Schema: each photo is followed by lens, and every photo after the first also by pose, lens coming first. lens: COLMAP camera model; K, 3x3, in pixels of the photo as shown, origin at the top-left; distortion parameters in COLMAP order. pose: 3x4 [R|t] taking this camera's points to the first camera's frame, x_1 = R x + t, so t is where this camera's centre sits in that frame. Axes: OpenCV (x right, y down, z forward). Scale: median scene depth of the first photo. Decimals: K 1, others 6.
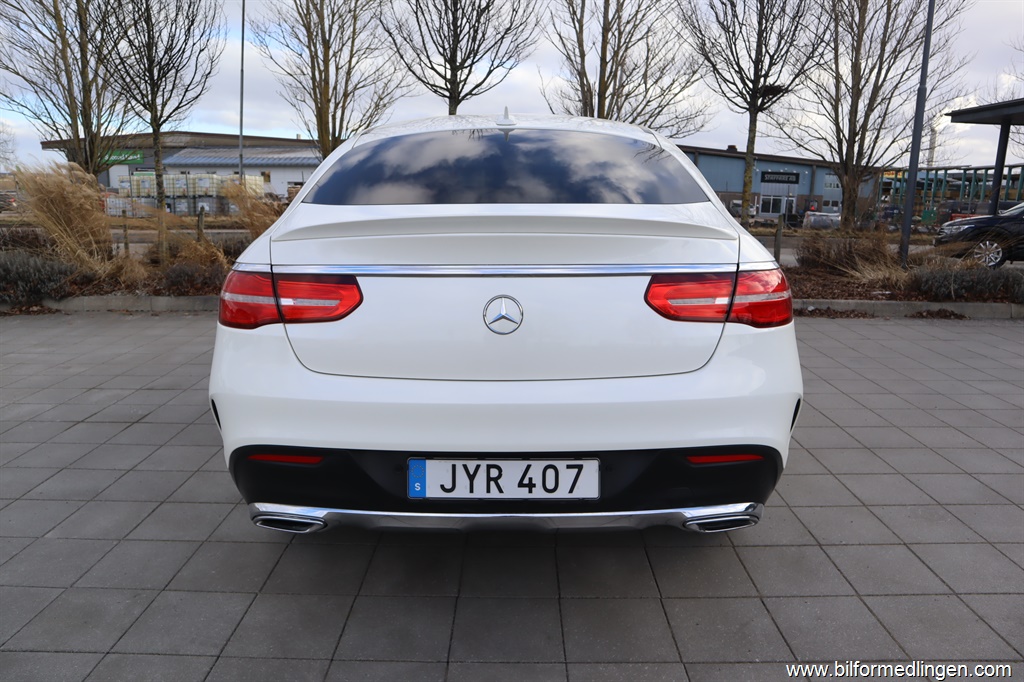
lens RADIAL K [[703.4, 0, 506.3], [0, 703.4, 350.2], [0, 0, 1]] dist [-0.074599, 0.031226]
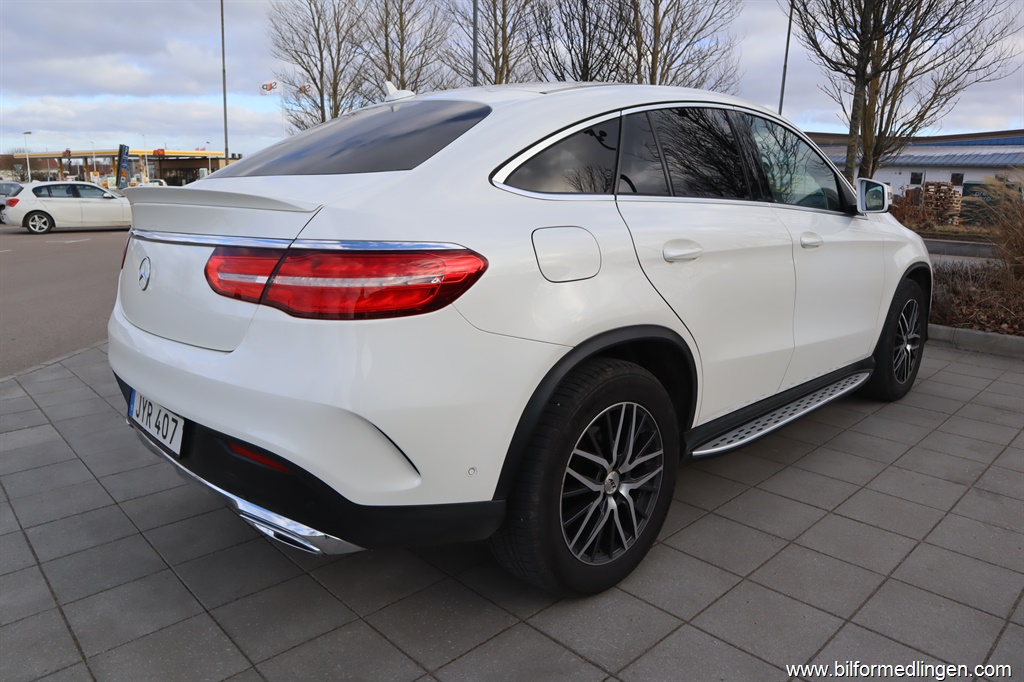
lens RADIAL K [[703.4, 0, 505.4], [0, 703.4, 338.1], [0, 0, 1]] dist [-0.074599, 0.031226]
pose [[0.692801, 0.150923, -0.705159, 0.261760], [-0.162515, 0.985375, 0.051229, -0.021155], [0.702578, 0.079108, 0.707196, 0.132401]]
